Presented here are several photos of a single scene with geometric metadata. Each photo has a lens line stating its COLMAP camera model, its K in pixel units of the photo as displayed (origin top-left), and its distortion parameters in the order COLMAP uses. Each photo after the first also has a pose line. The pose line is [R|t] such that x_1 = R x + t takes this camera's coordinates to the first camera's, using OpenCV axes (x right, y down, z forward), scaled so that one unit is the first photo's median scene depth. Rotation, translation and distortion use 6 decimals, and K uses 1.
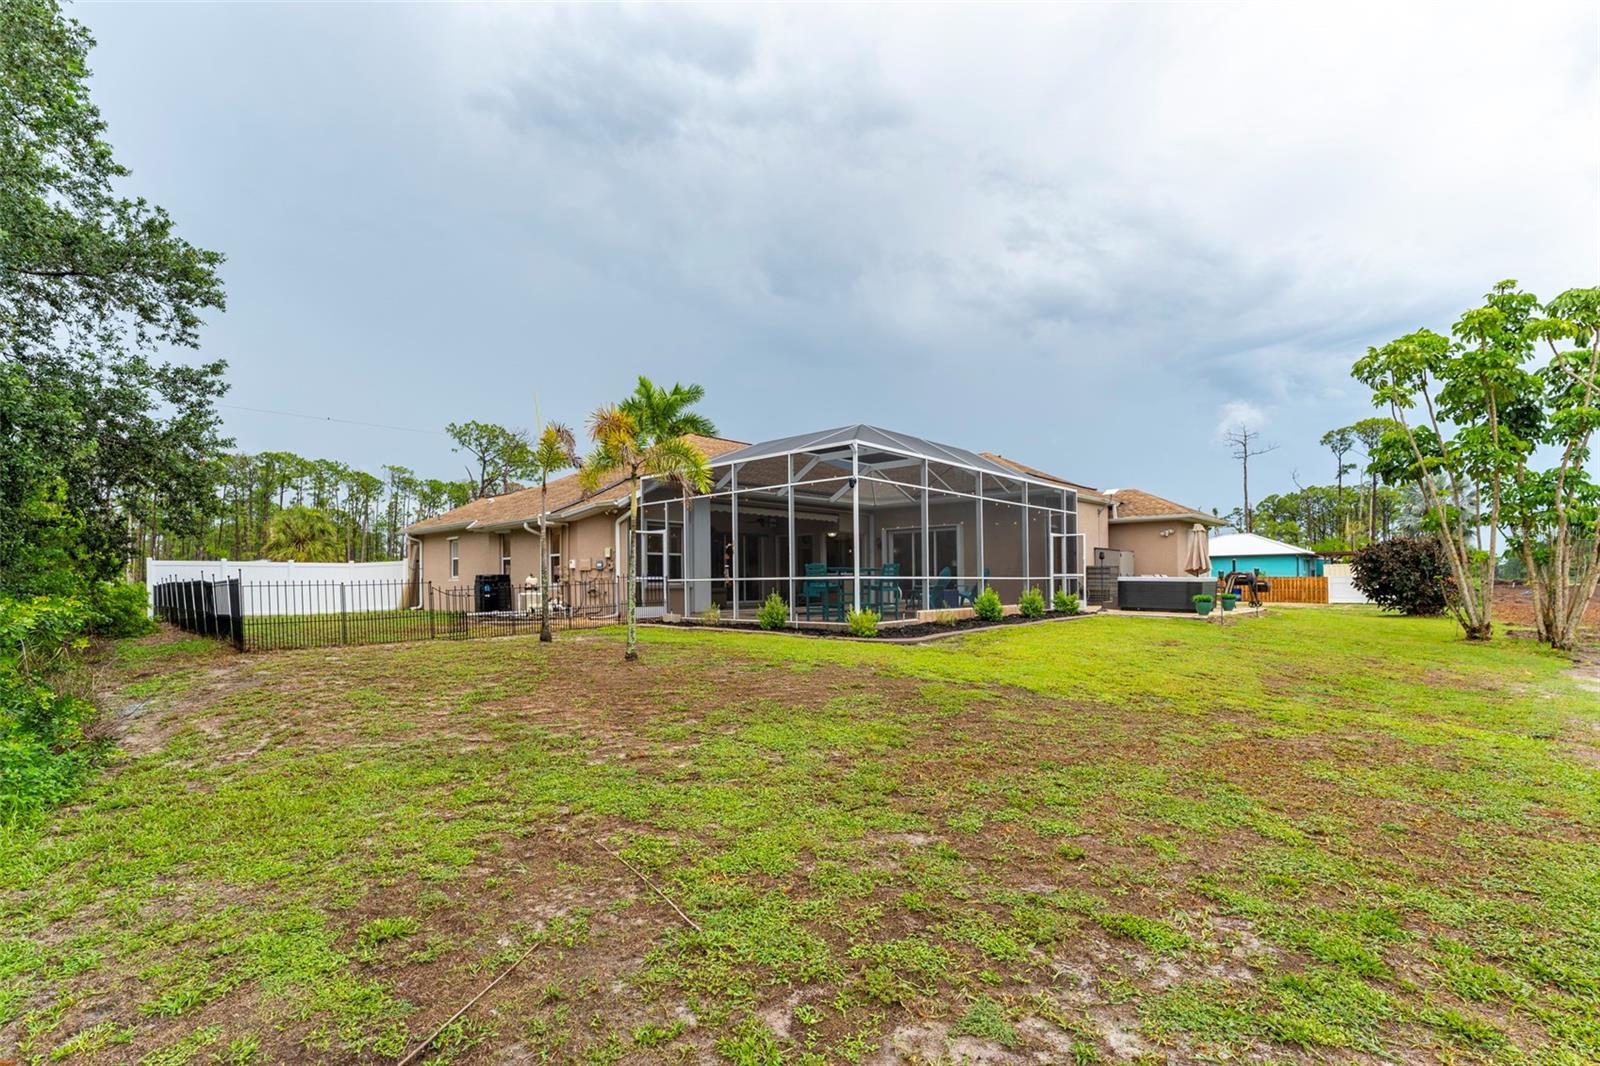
lens RADIAL K [[709.9, 0, 763.1], [0, 709.9, 584.3], [0, 0, 1]] dist [0.002519, 0.000058]
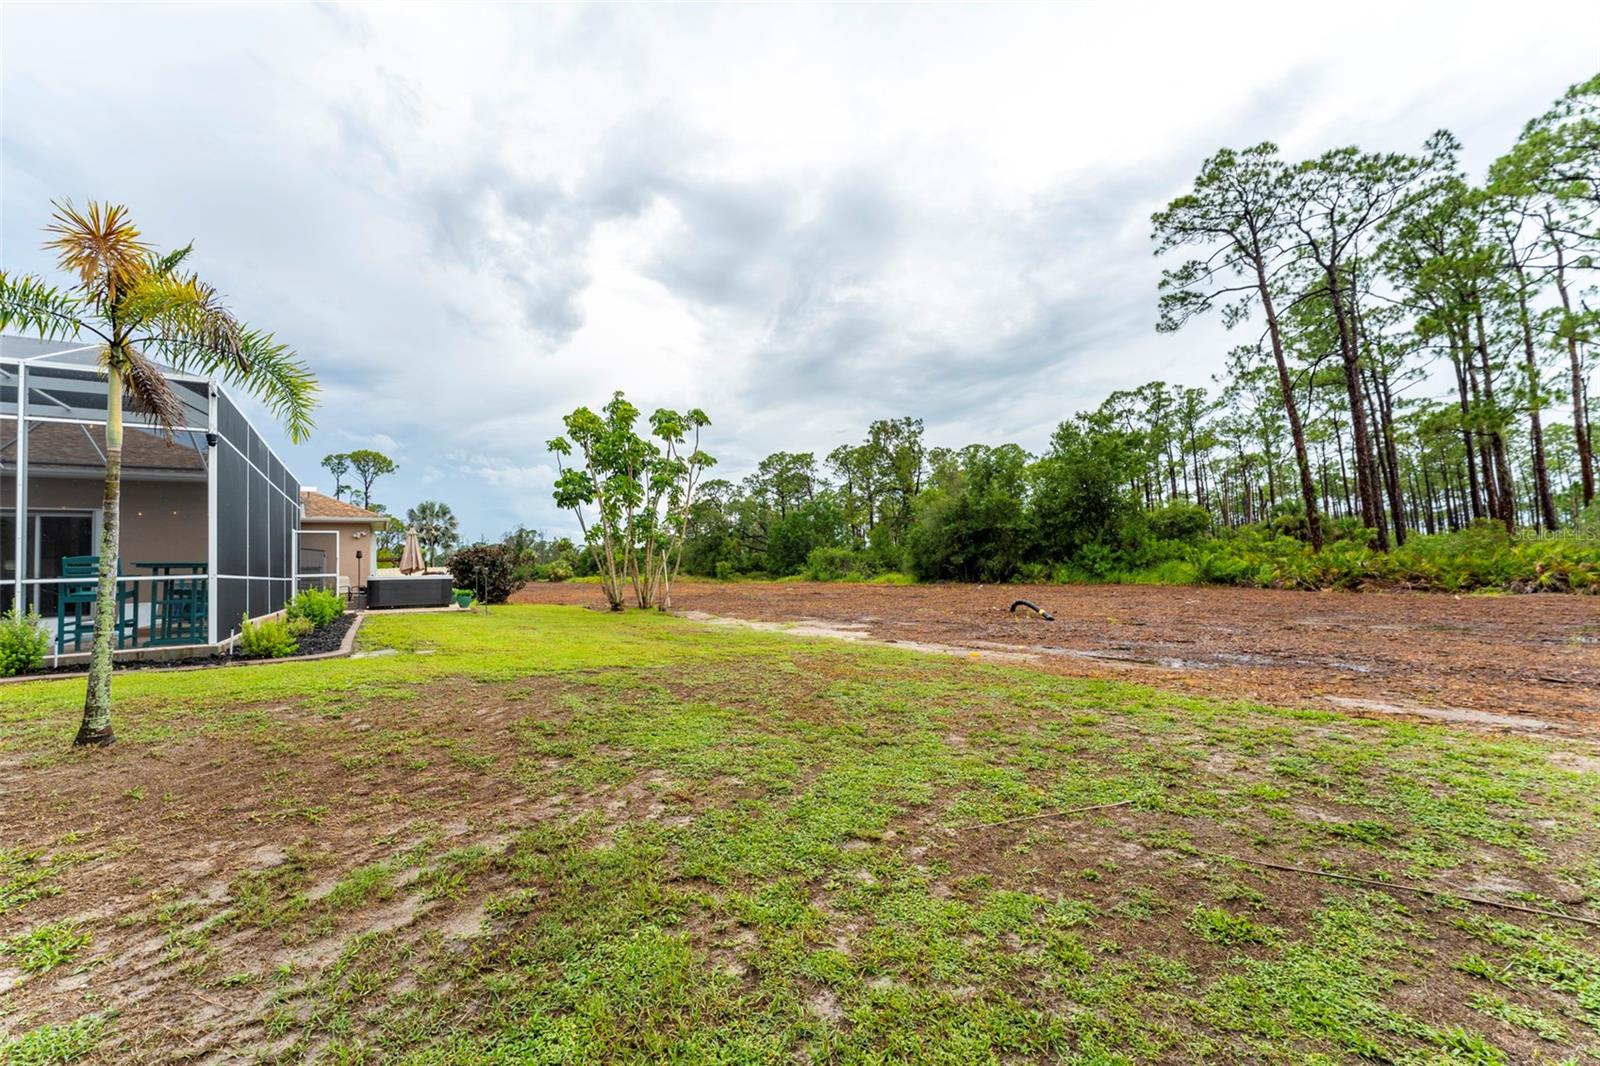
lens RADIAL K [[649.3, 0, 791.7], [0, 649.3, 529.8], [0, 0, 1]] dist [-0.000425, -0.000410]
pose [[0.237916, 0.053669, 0.969802, -0.291317], [0.036970, 0.997248, -0.064258, 0.006345], [-0.970582, 0.051142, 0.235277, 0.260863]]
